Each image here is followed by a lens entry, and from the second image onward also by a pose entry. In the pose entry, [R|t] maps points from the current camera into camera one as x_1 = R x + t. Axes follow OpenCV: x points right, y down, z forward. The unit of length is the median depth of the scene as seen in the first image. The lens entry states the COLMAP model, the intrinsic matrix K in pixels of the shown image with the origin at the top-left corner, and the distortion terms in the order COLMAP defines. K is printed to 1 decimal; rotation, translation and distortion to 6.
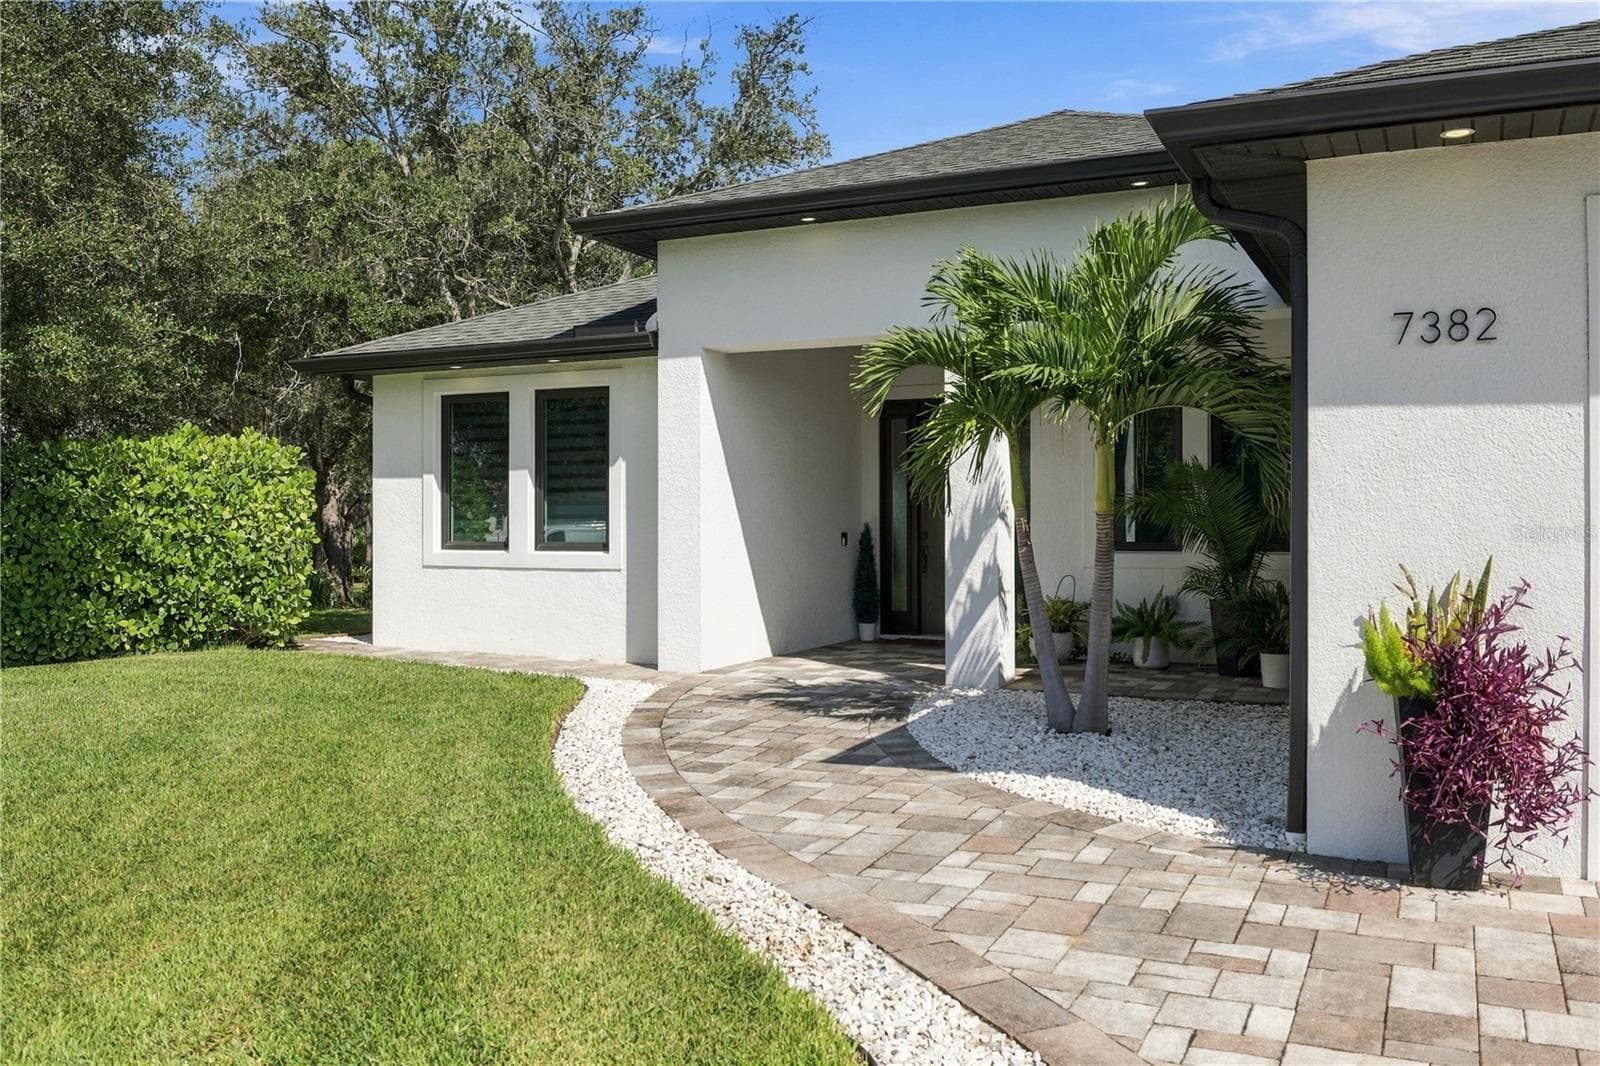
lens RADIAL K [[1175.0, 0, 799.7], [0, 1175.0, 538.8], [0, 0, 1]] dist [0.101888, -0.119630]
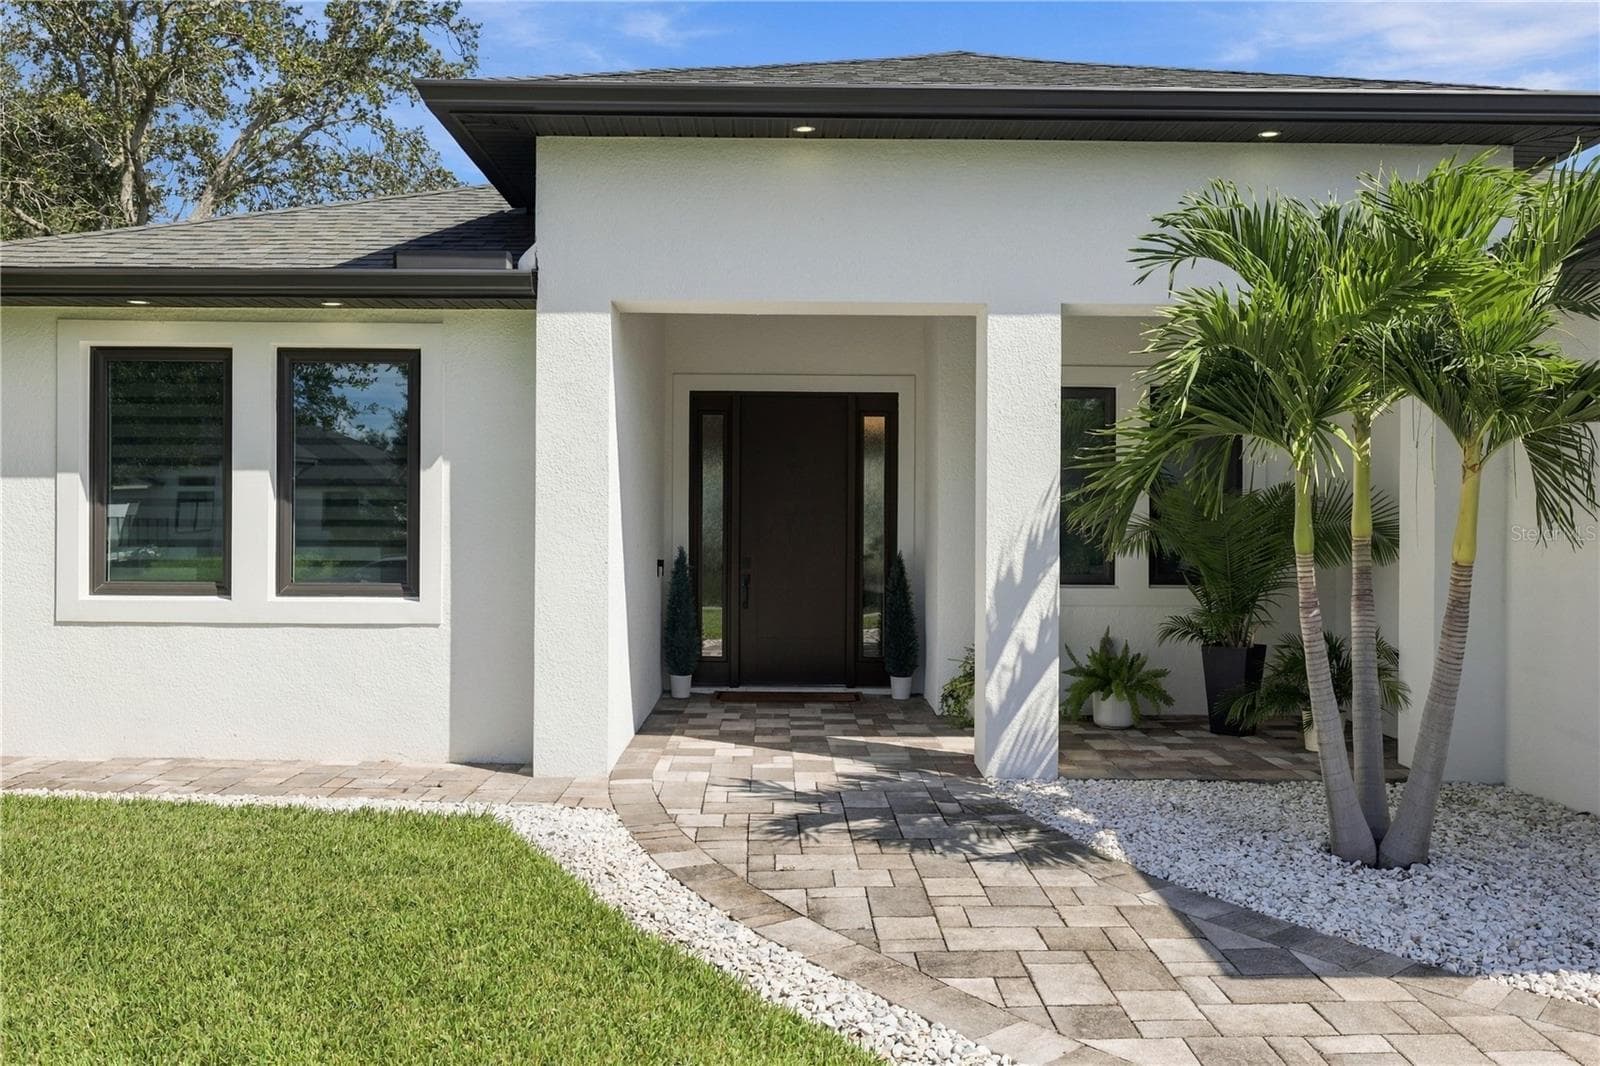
lens RADIAL K [[1175.0, 0, 799.7], [0, 1175.0, 538.8], [0, 0, 1]] dist [0.101888, -0.119630]
pose [[0.909798, 0.005640, 0.415012, -0.246207], [-0.002923, 0.999970, -0.007181, -0.018189], [-0.415041, 0.005320, 0.909787, 0.301389]]
